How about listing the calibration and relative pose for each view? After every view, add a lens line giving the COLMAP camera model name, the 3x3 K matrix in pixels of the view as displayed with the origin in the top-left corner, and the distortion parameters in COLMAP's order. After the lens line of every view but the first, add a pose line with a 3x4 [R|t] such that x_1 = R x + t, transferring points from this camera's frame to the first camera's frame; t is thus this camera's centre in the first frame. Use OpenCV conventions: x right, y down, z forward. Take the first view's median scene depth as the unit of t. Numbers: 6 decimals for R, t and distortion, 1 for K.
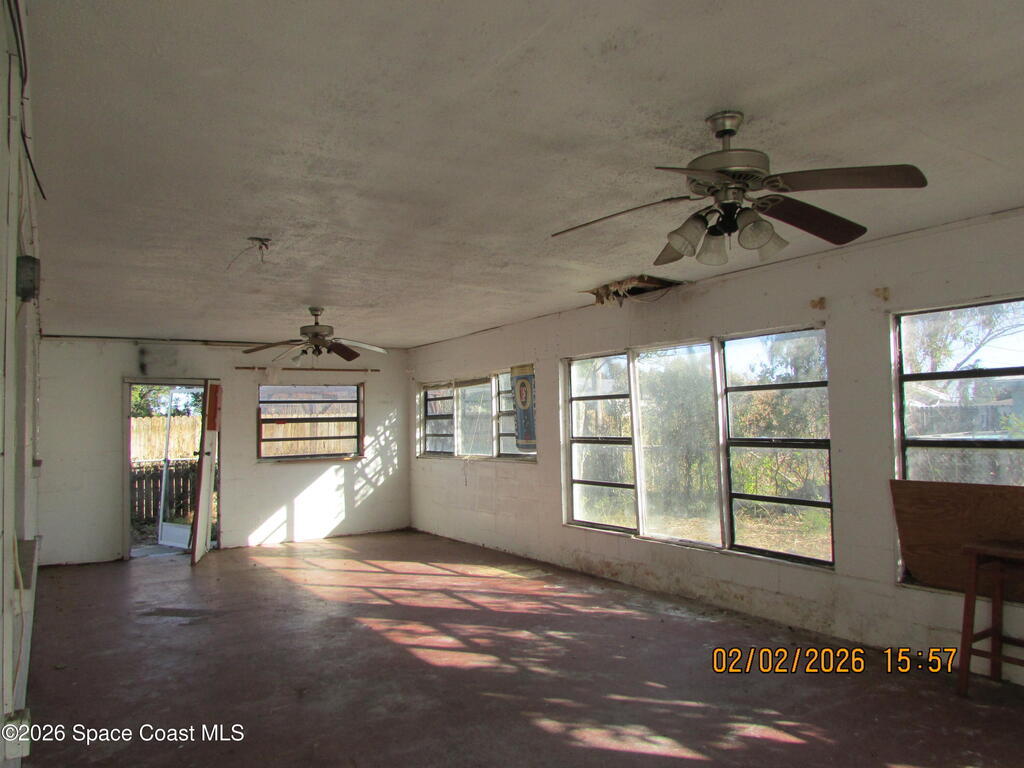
lens RADIAL K [[736.7, 0, 514.8], [0, 736.7, 387.1], [0, 0, 1]] dist [-0.007644, 0.004618]
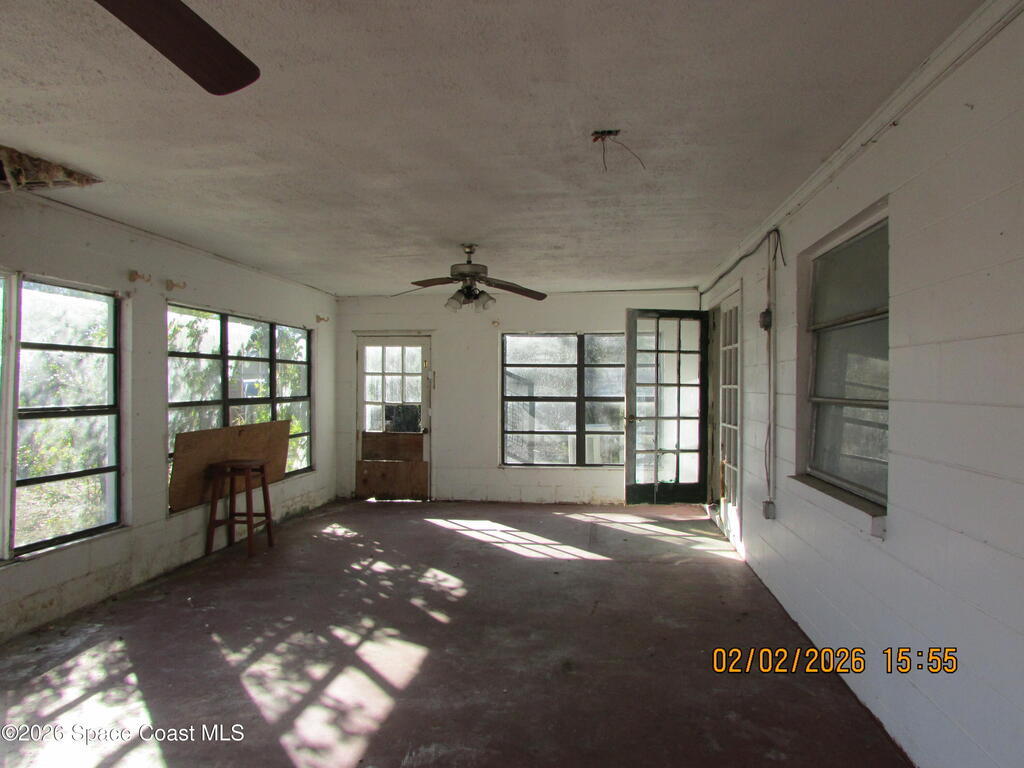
lens RADIAL K [[736.7, 0, 514.8], [0, 736.7, 387.1], [0, 0, 1]] dist [-0.007644, 0.004618]
pose [[-0.772556, 0.032013, 0.634139, -0.670644], [-0.001125, 0.998658, -0.051785, 0.099970], [-0.634946, -0.040720, -0.771483, 1.451205]]
